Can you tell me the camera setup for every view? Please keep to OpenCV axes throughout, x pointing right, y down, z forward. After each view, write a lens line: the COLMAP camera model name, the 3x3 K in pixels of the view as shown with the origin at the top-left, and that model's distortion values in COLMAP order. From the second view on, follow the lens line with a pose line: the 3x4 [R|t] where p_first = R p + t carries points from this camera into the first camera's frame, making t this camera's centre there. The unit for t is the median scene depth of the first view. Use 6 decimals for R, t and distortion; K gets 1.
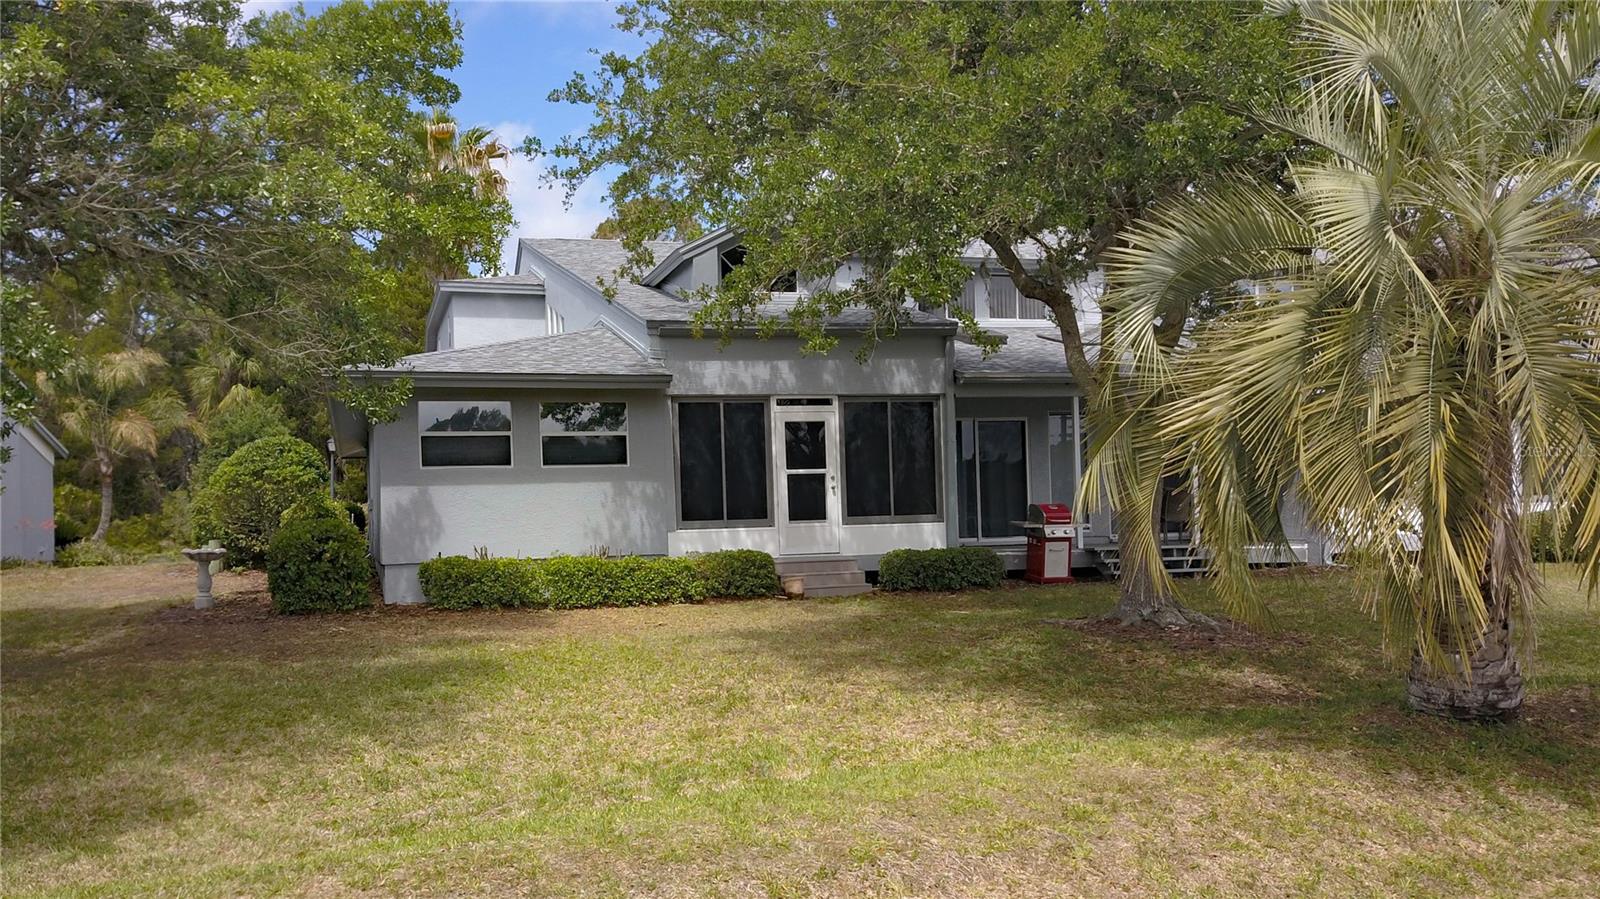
lens RADIAL K [[1362.5, 0, 785.0], [0, 1362.5, 458.9], [0, 0, 1]] dist [0.013024, 0.005077]
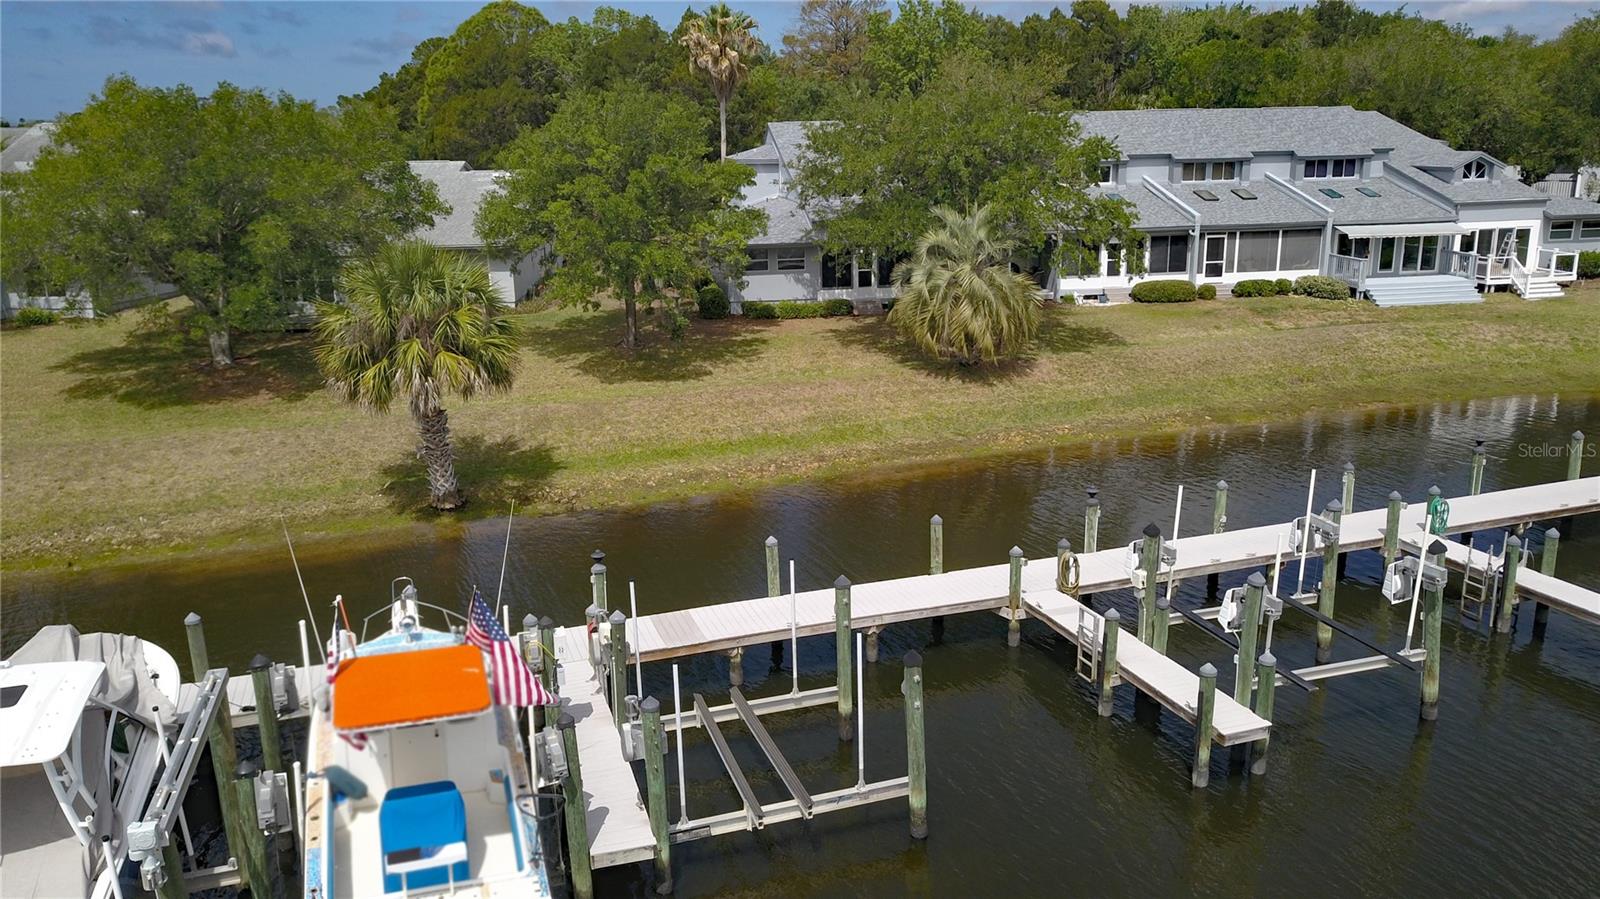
lens RADIAL K [[1217.5, 0, 797.8], [0, 1217.5, 457.4], [0, 0, 1]] dist [0.031013, -0.042508]
pose [[0.987610, 0.050438, -0.148601, 0.301991], [-0.002606, 0.952082, 0.305833, -0.436514], [0.156905, -0.301657, 0.940417, -1.739373]]
